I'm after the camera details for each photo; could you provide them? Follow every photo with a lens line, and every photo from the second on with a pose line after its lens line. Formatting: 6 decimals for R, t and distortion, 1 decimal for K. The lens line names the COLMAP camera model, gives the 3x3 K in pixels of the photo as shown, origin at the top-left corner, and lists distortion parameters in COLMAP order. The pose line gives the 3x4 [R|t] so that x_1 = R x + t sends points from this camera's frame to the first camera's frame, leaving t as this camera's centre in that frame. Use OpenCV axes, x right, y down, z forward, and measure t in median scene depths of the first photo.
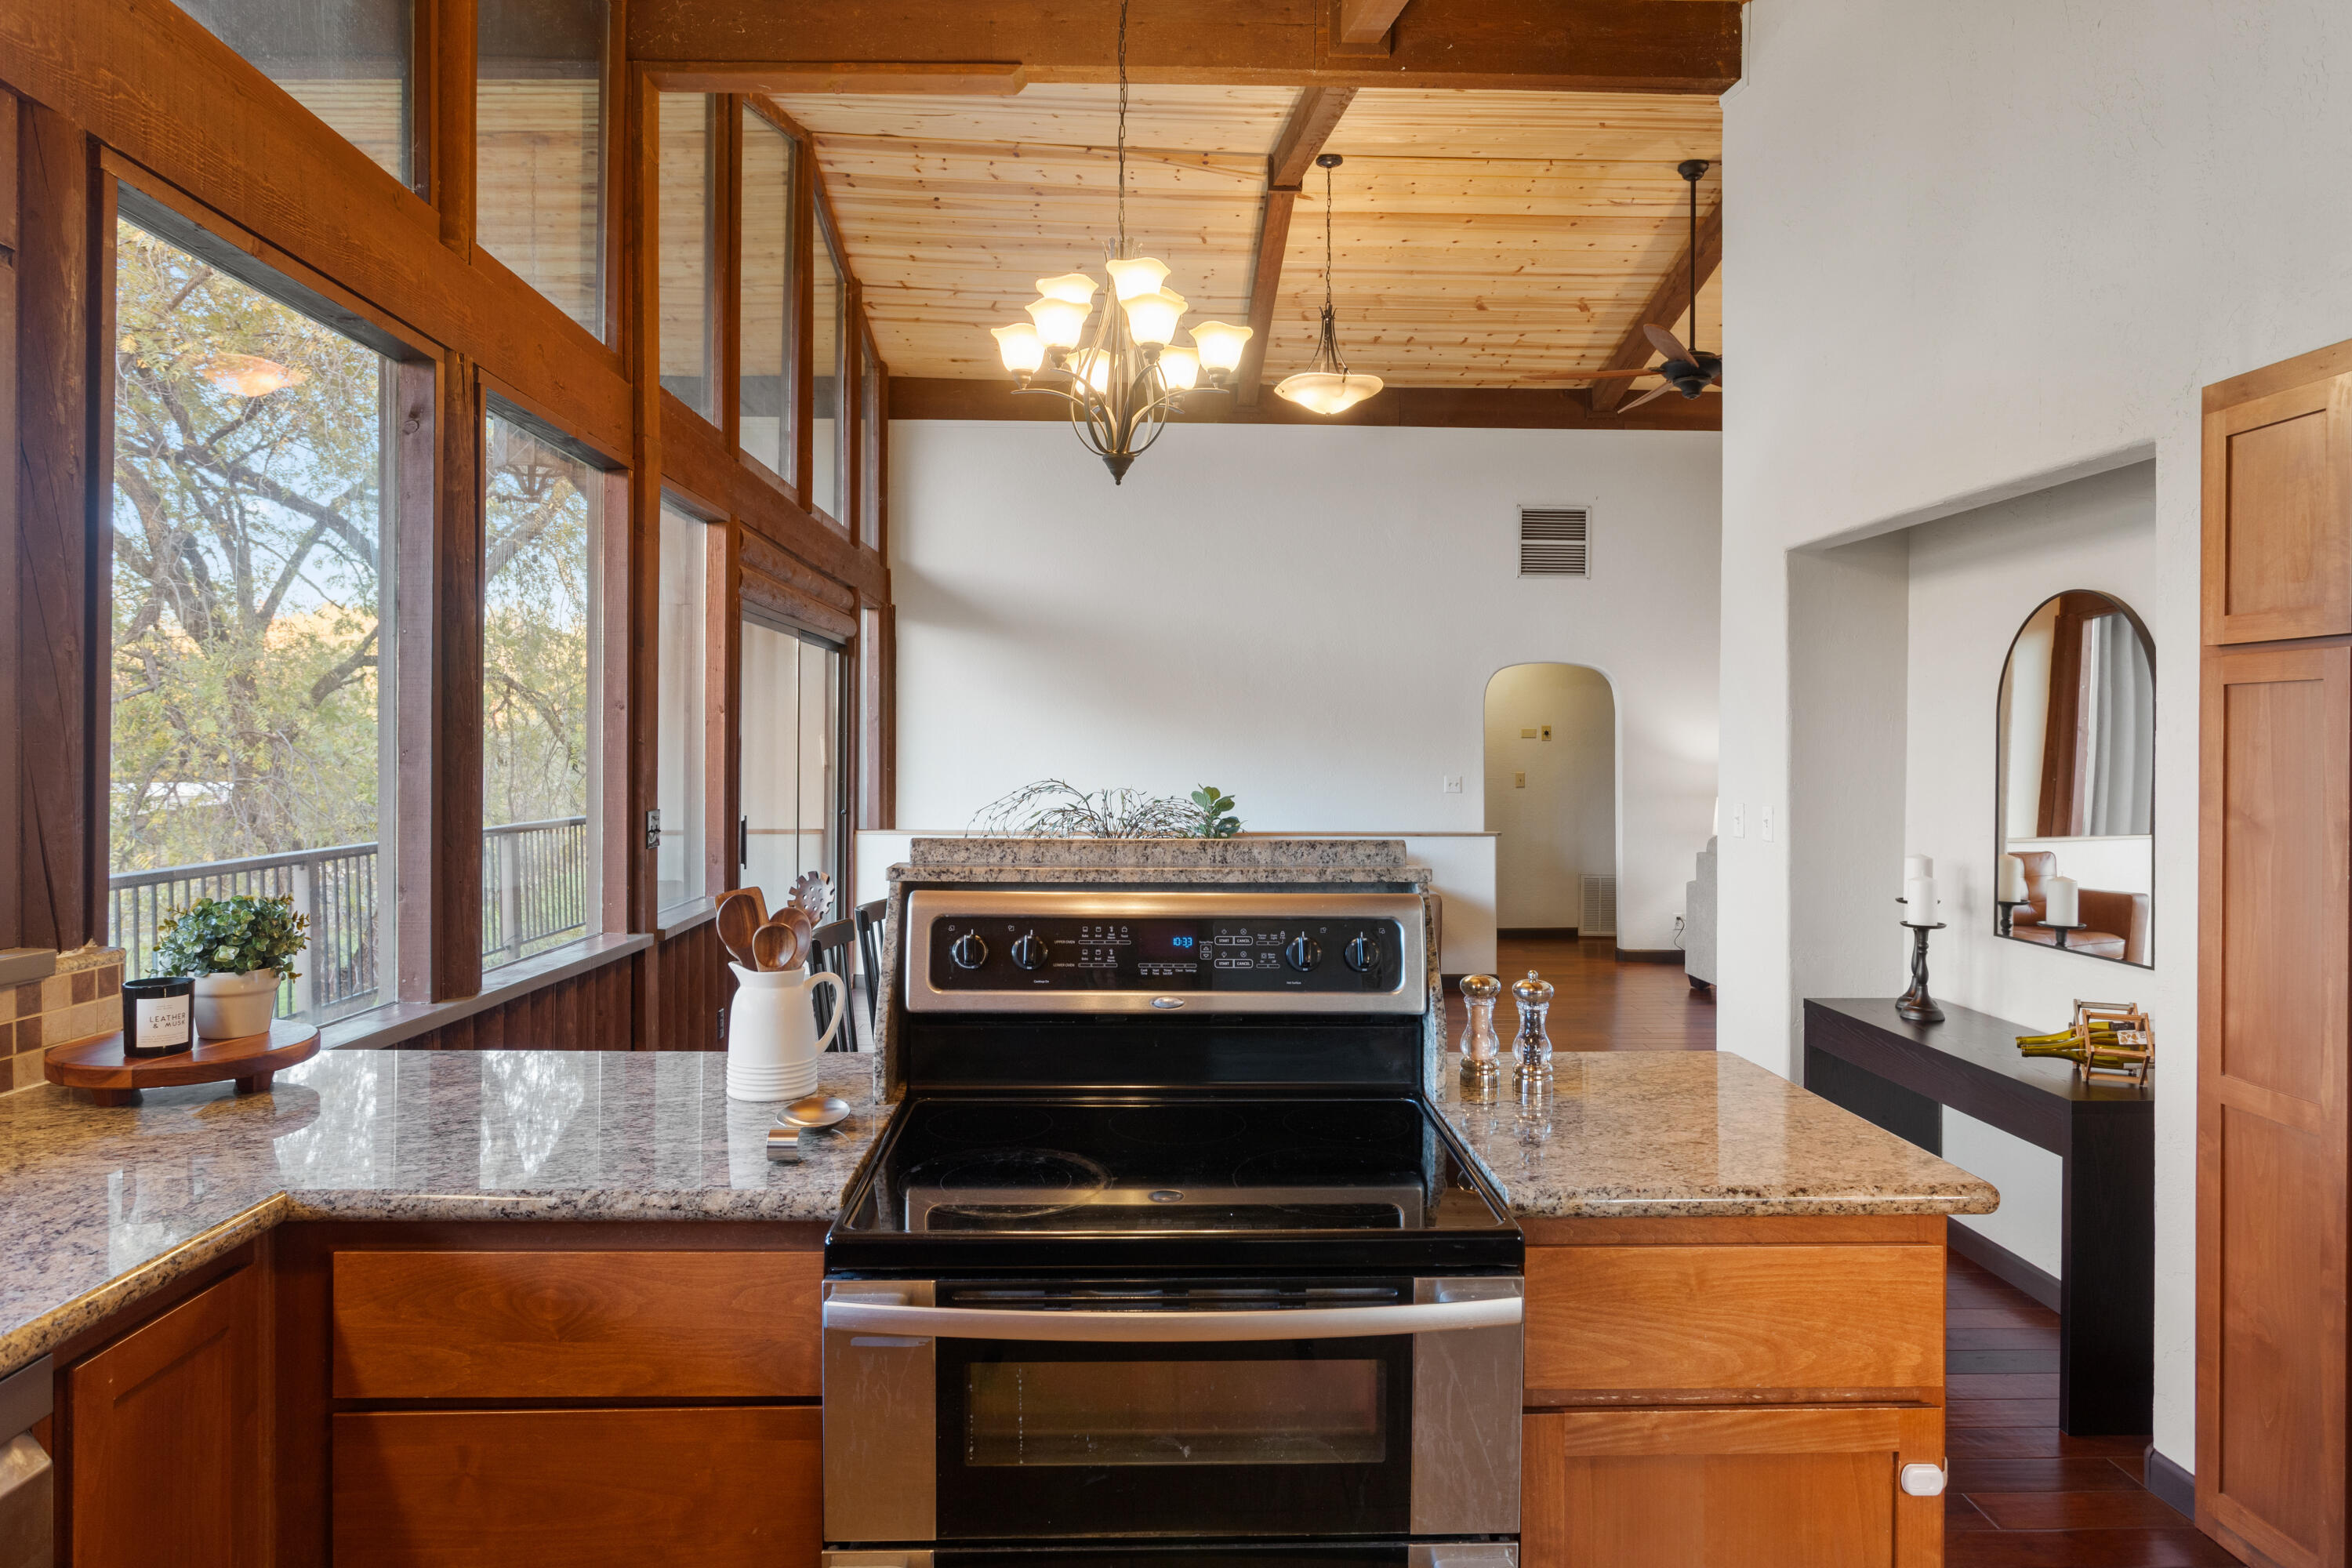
lens RADIAL K [[1497.8, 0, 1171.7], [0, 1497.8, 780.3], [0, 0, 1]] dist [-0.007534, -0.000316]
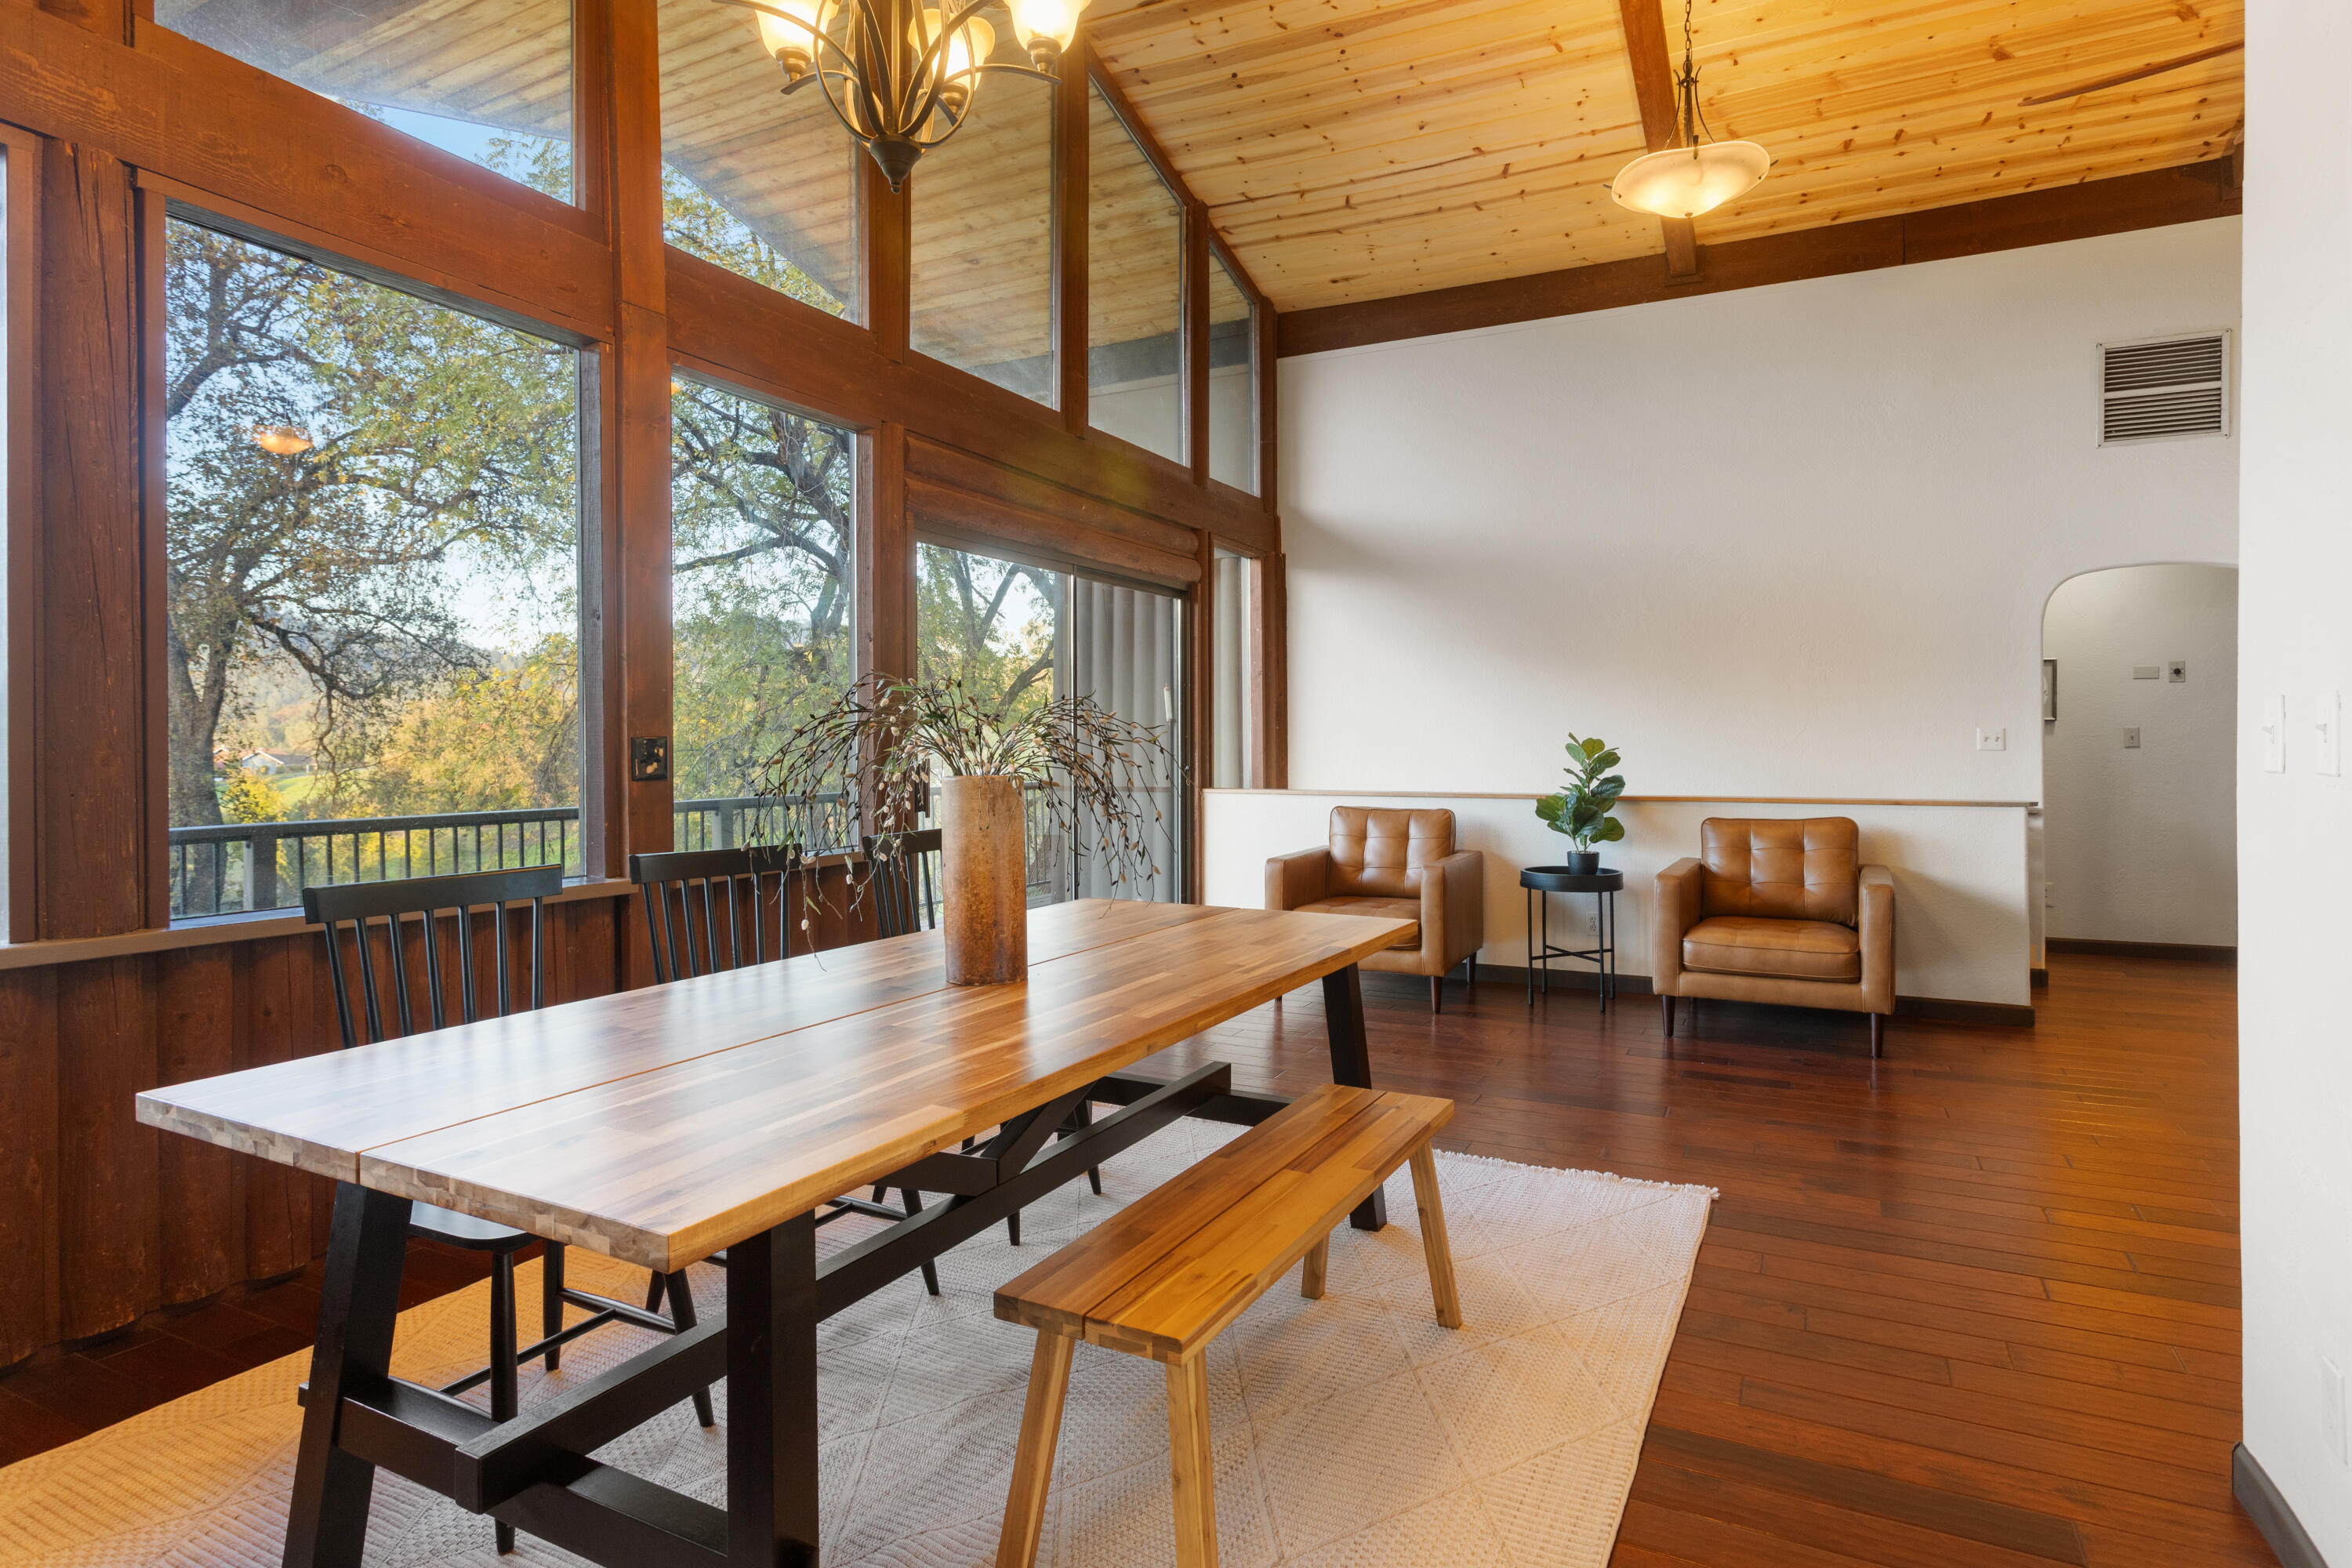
lens RADIAL K [[1264.5, 0, 1184.0], [0, 1264.5, 764.8], [0, 0, 1]] dist [0.001789, 0.002025]
pose [[0.871419, 0.000890, -0.490538, 0.158992], [-0.004714, 0.999967, -0.006560, 0.022780], [0.490516, 0.008029, 0.871395, 0.284562]]
